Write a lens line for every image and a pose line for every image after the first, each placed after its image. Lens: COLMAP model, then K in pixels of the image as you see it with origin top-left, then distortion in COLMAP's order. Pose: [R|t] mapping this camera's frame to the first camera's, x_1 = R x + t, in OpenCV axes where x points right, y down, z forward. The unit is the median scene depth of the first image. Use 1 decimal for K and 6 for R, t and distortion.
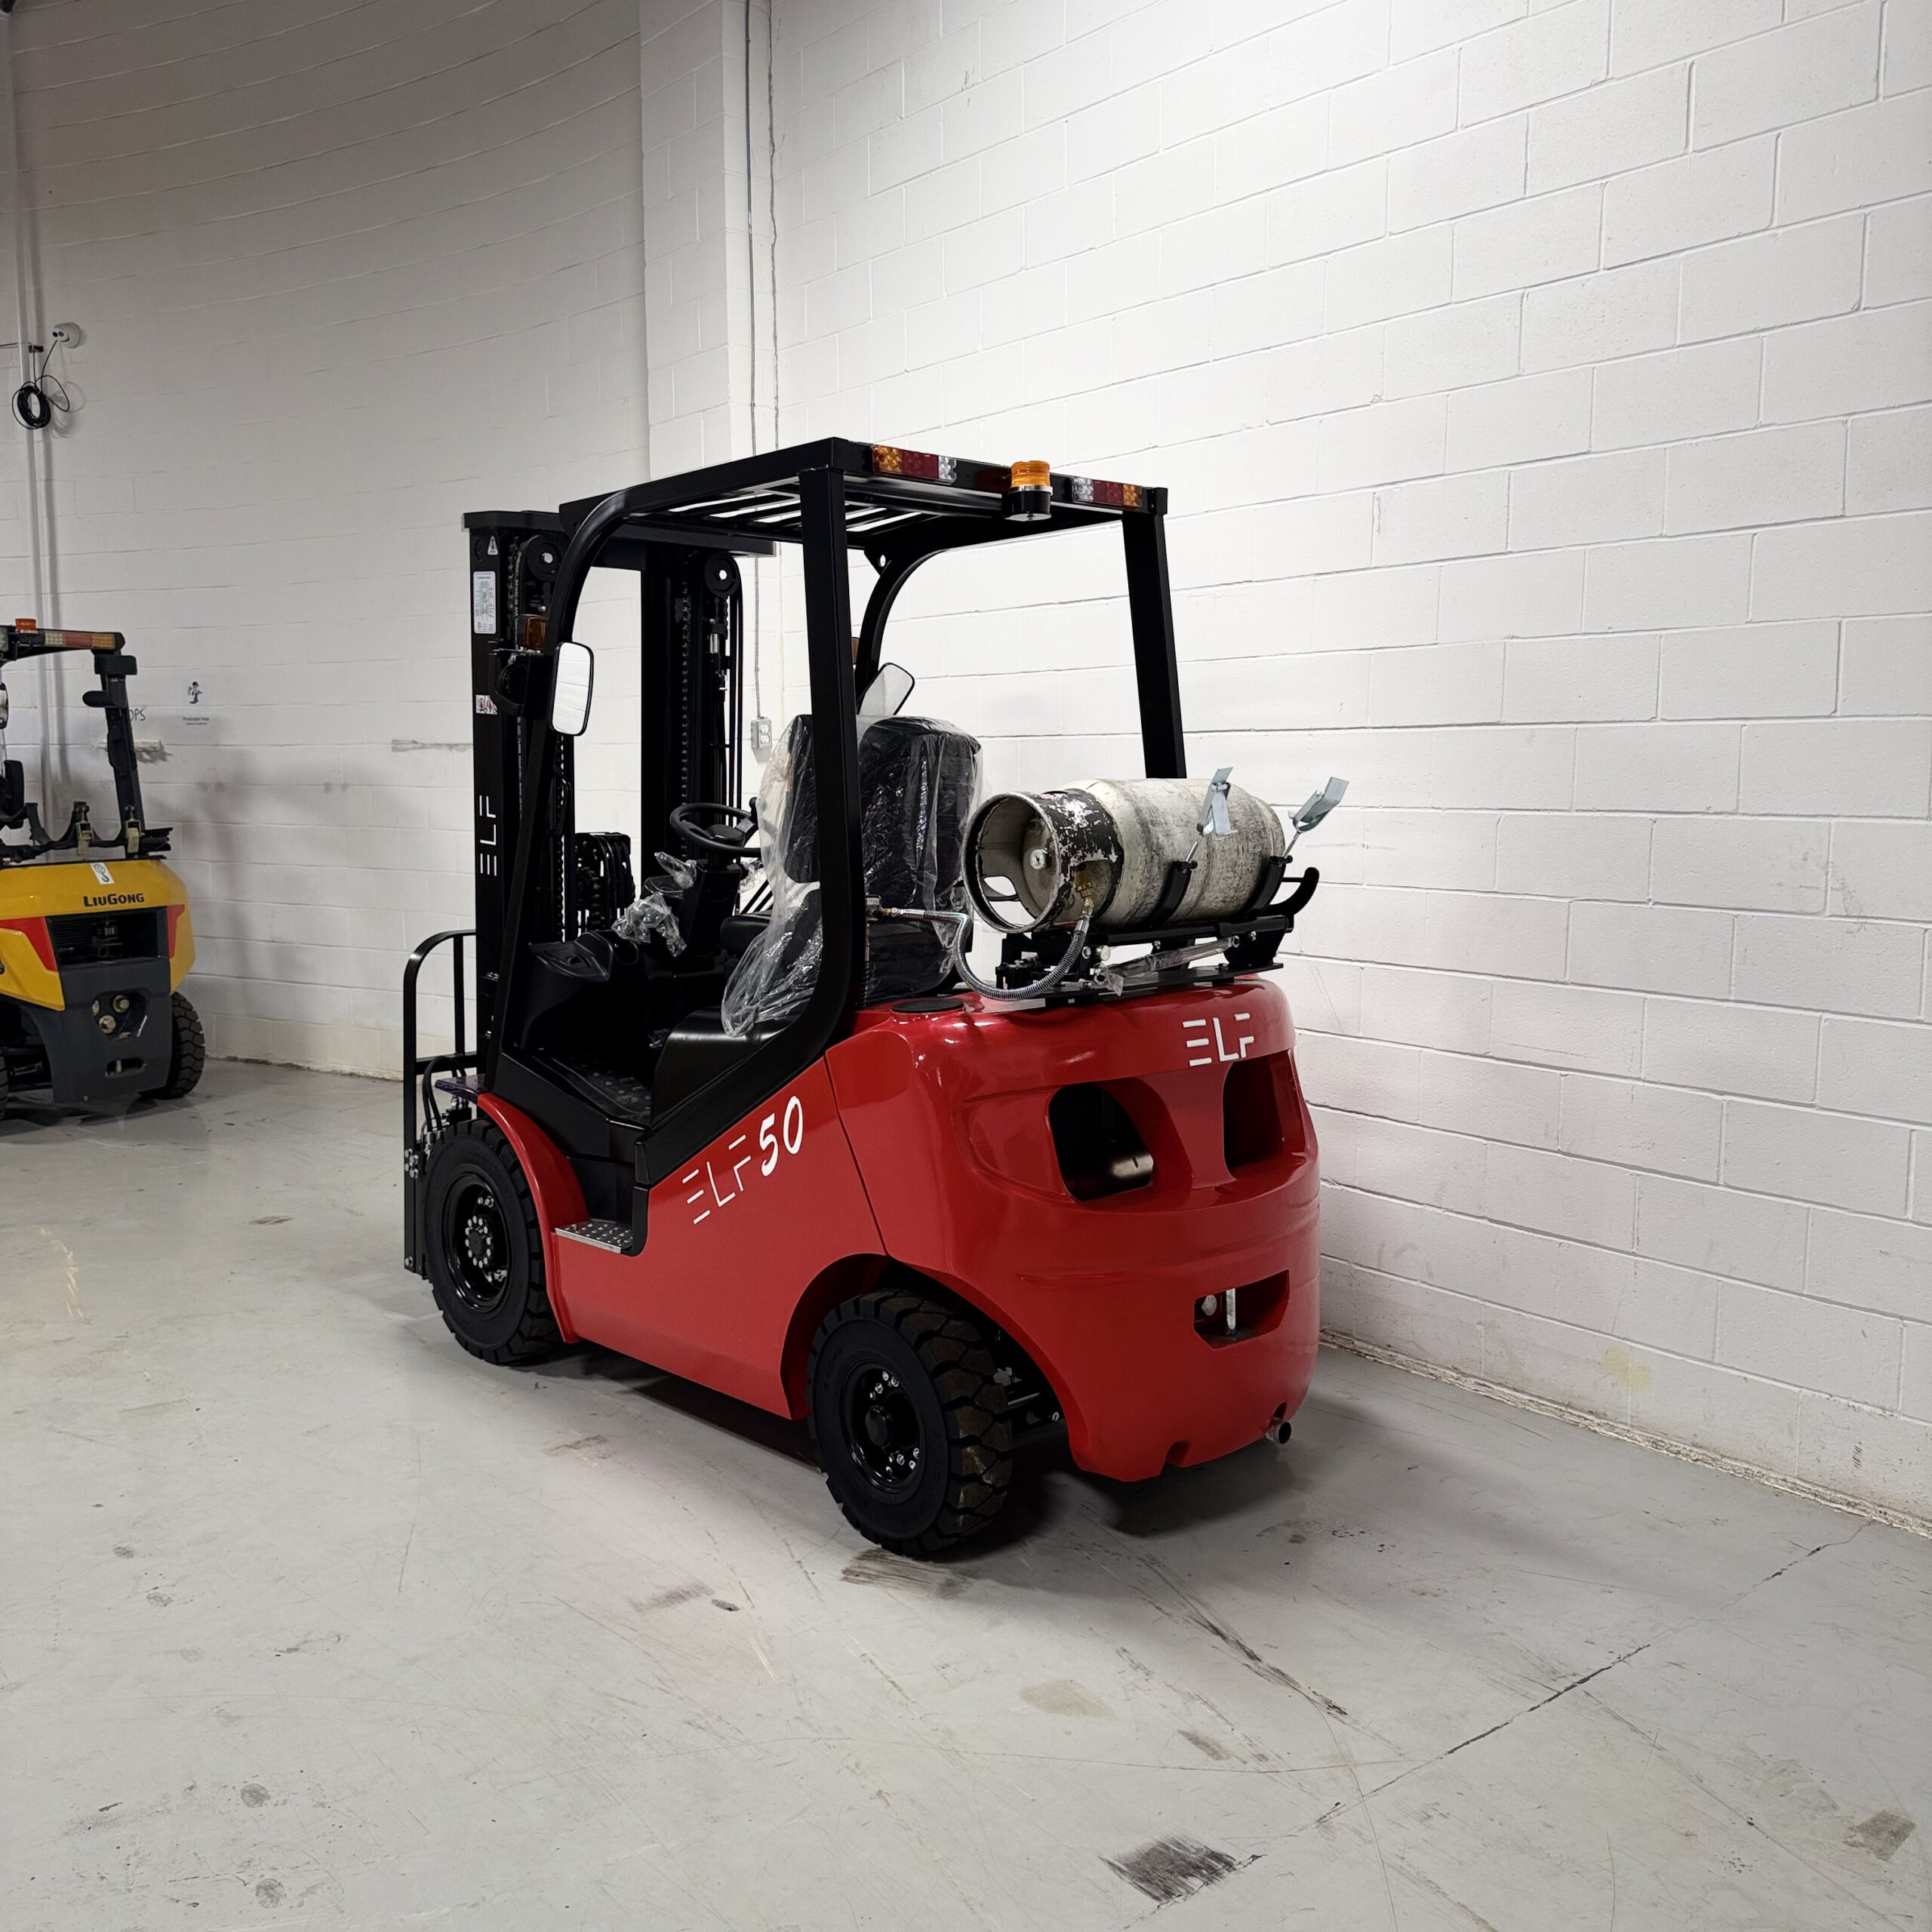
lens RADIAL K [[1814.6, 0, 957.2], [0, 1814.6, 940.6], [0, 0, 1]] dist [0.039602, 0.000000]
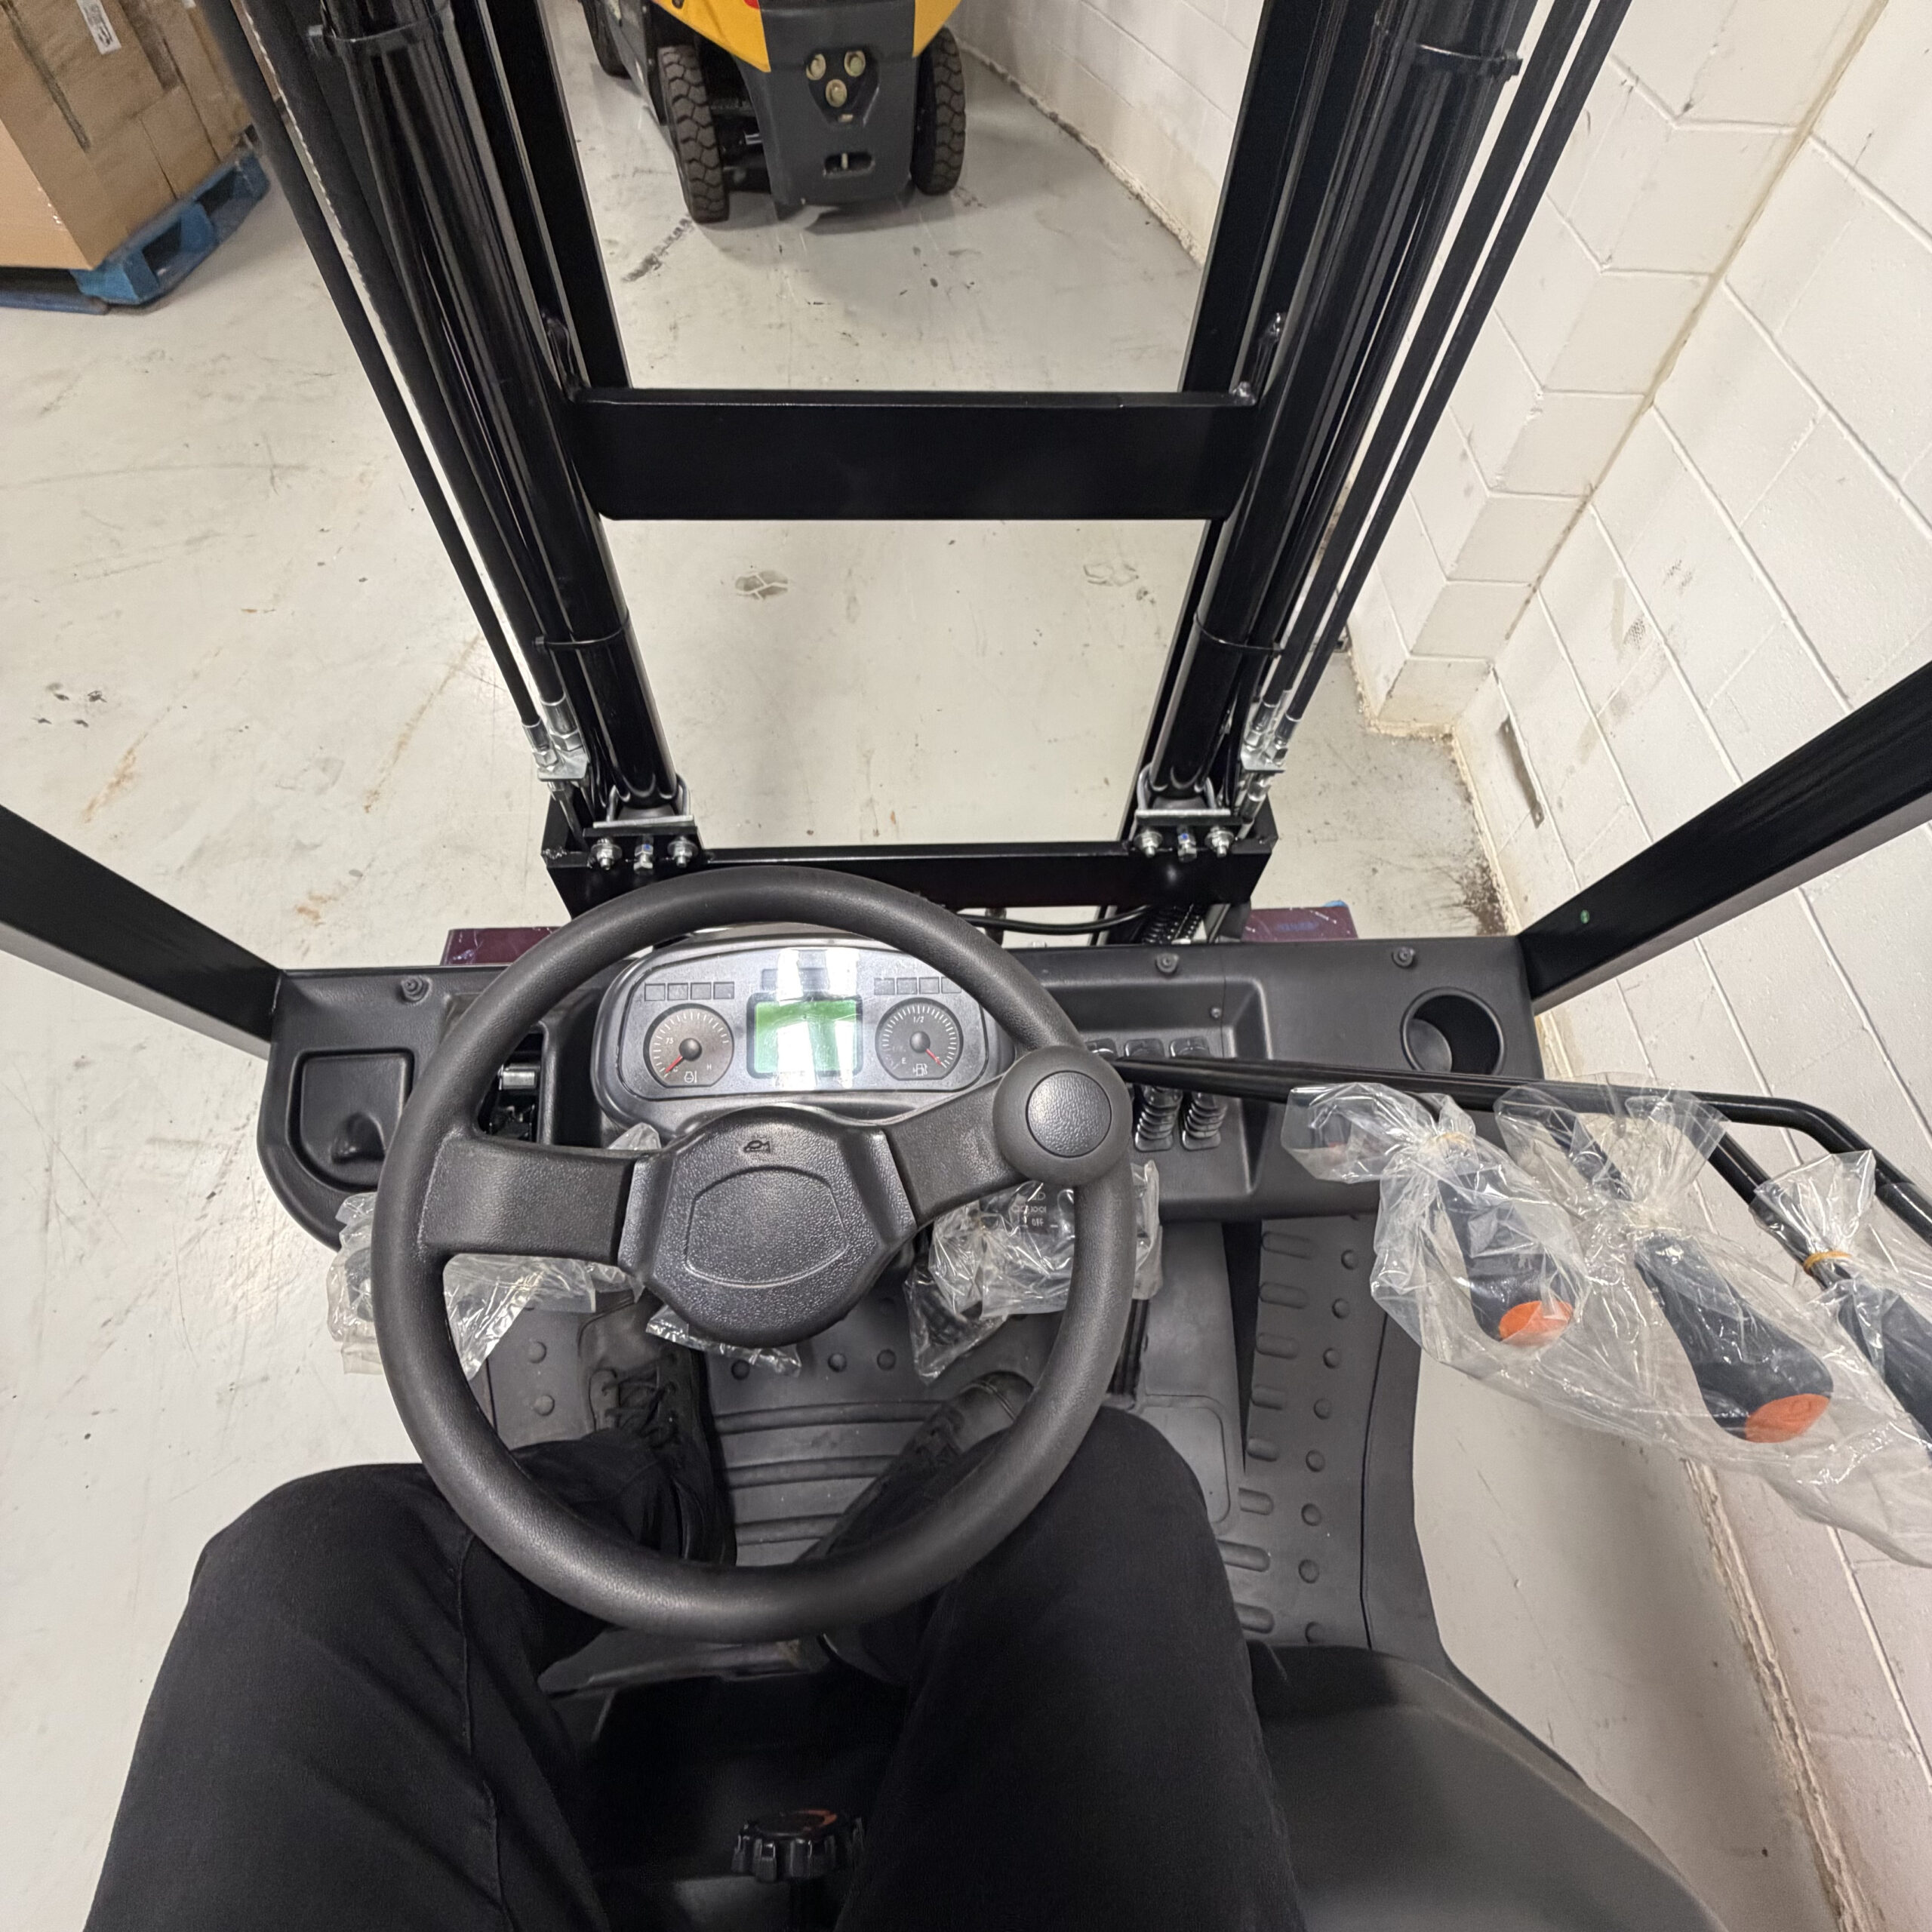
lens RADIAL K [[1014.3, 0, 966.5], [0, 1014.3, 963.3], [0, 0, 1]] dist [-0.003353, 0.001304]
pose [[0.778032, 0.540478, -0.320232, -0.121196], [-0.103148, 0.612727, 0.783534, -0.164666], [0.619698, -0.576584, 0.532471, 1.182023]]
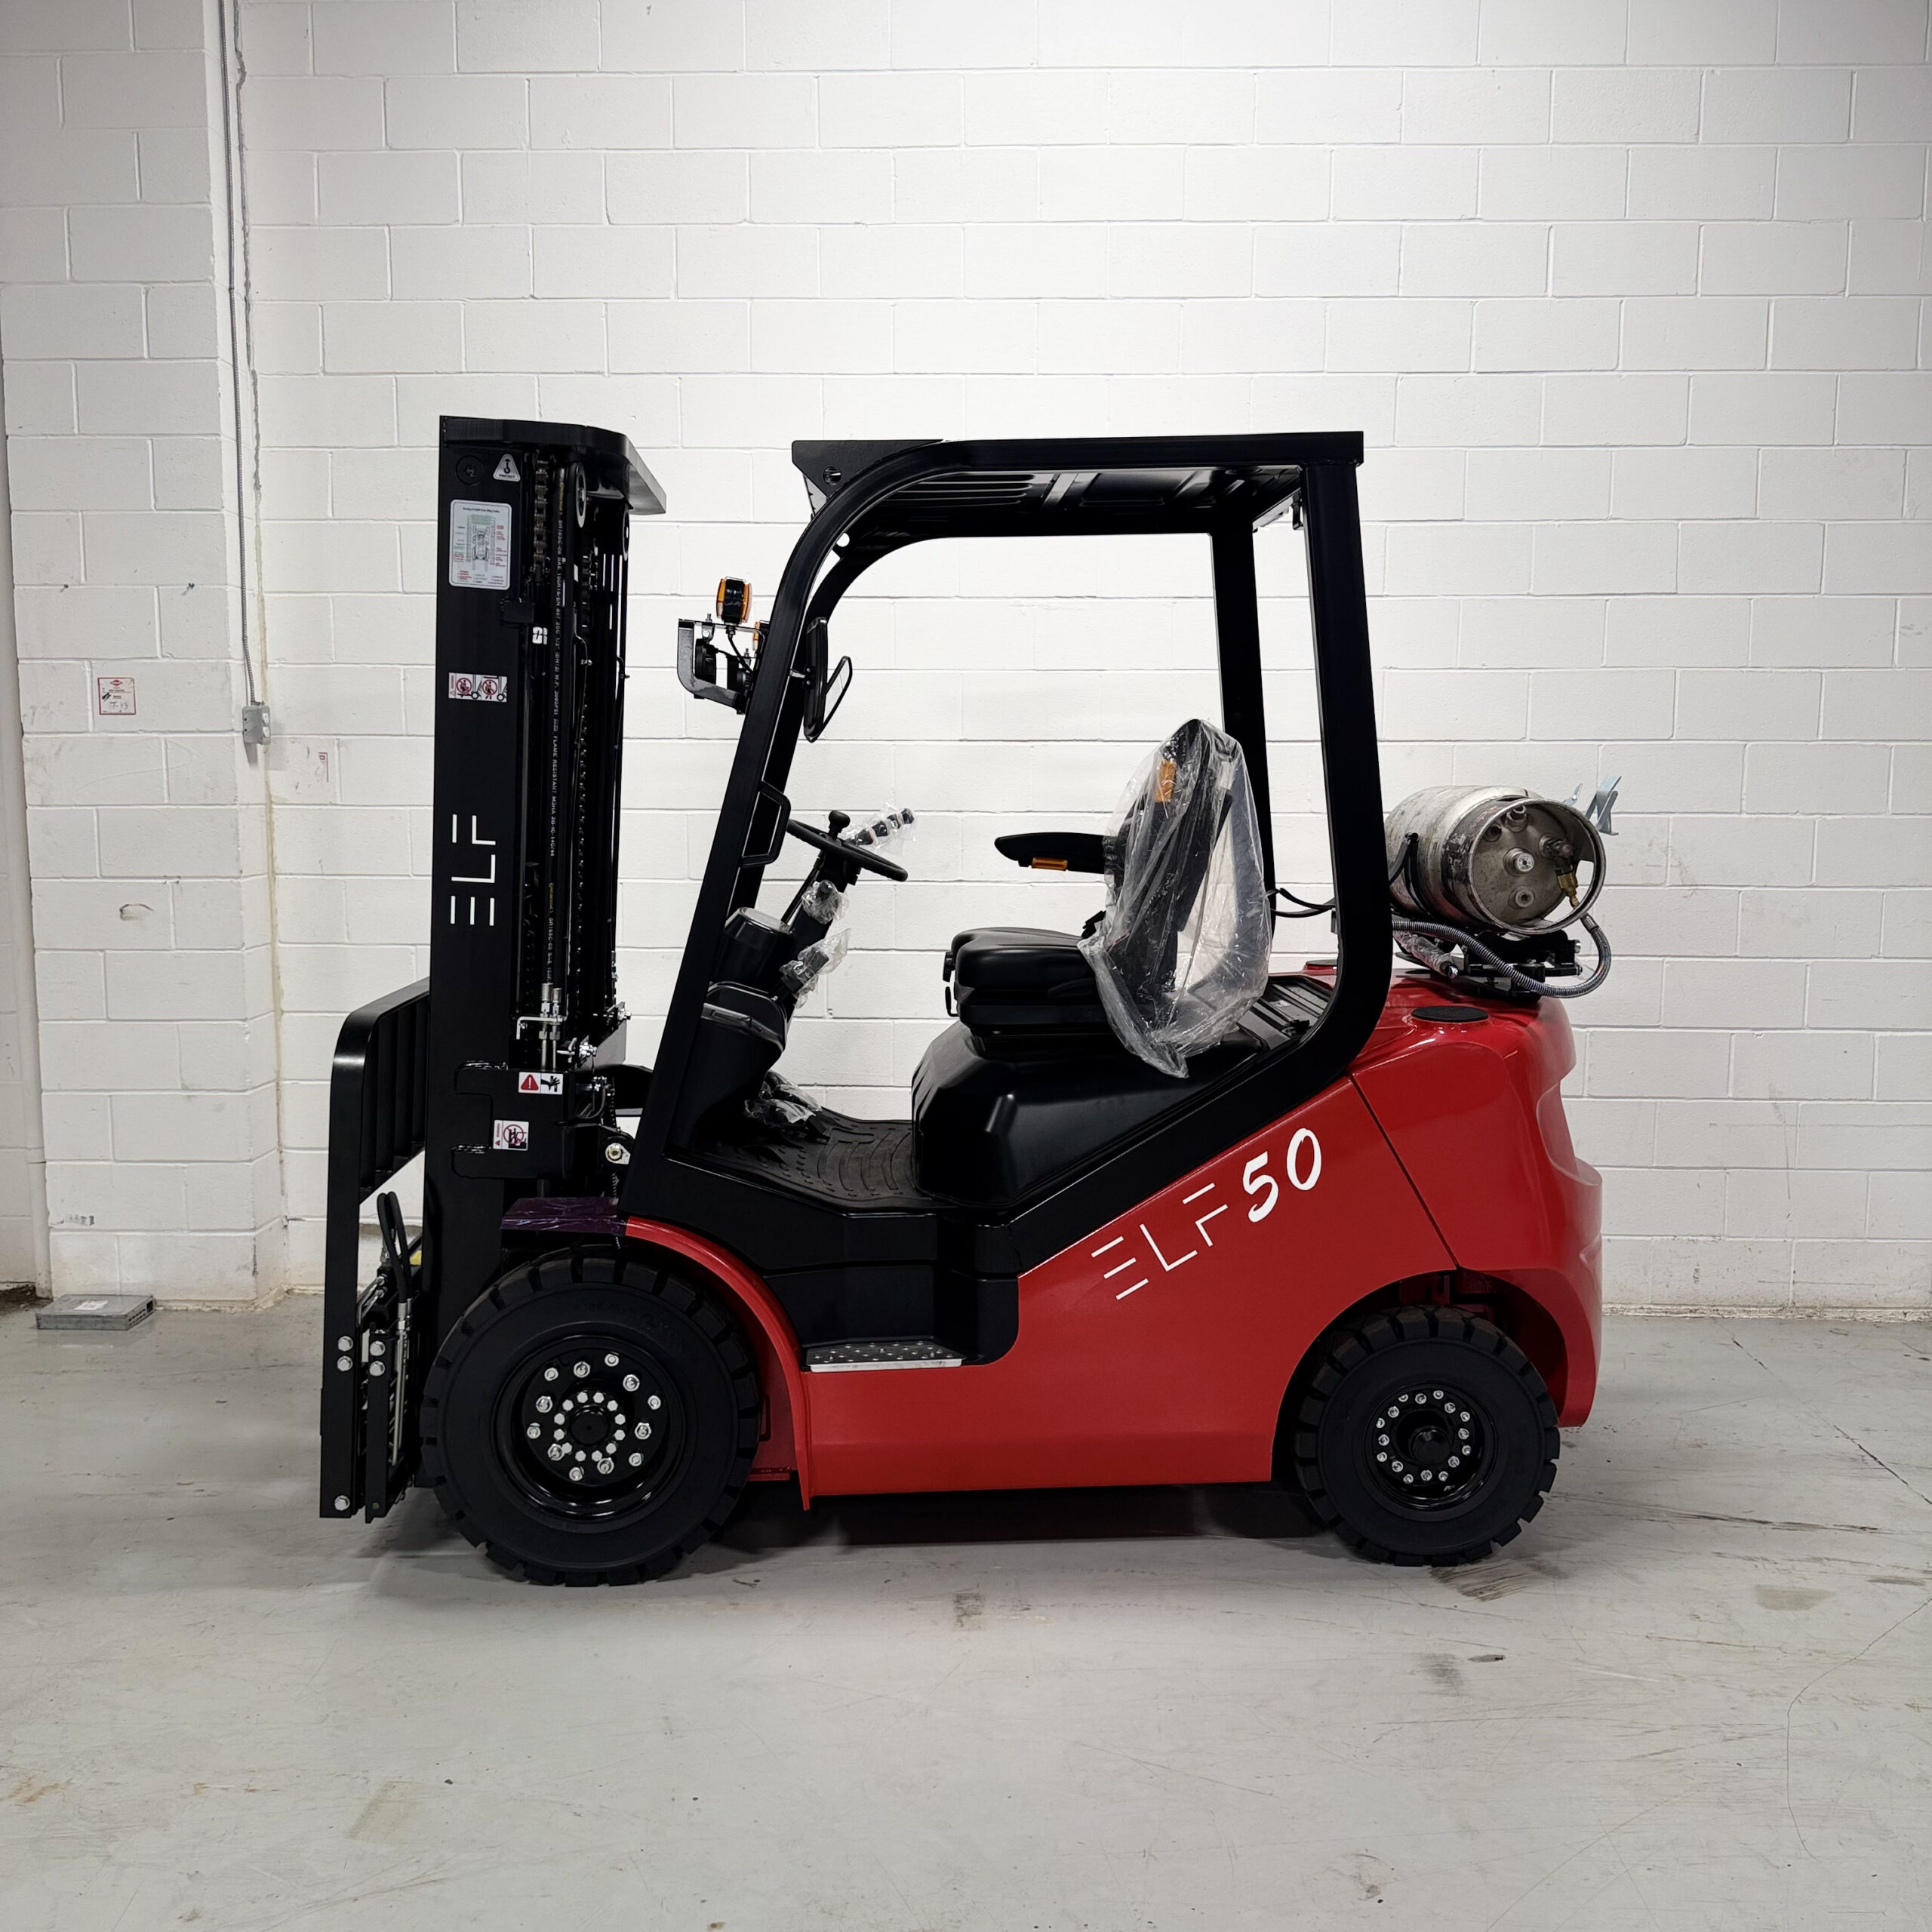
lens RADIAL K [[1814.6, 0, 970.8], [0, 1814.6, 953.1], [0, 0, 1]] dist [0.039602, 0.000000]
pose [[0.643139, -0.072852, 0.762276, -0.880608], [0.070952, 0.996851, 0.035407, -0.048043], [-0.762455, 0.031313, 0.646283, 0.507547]]
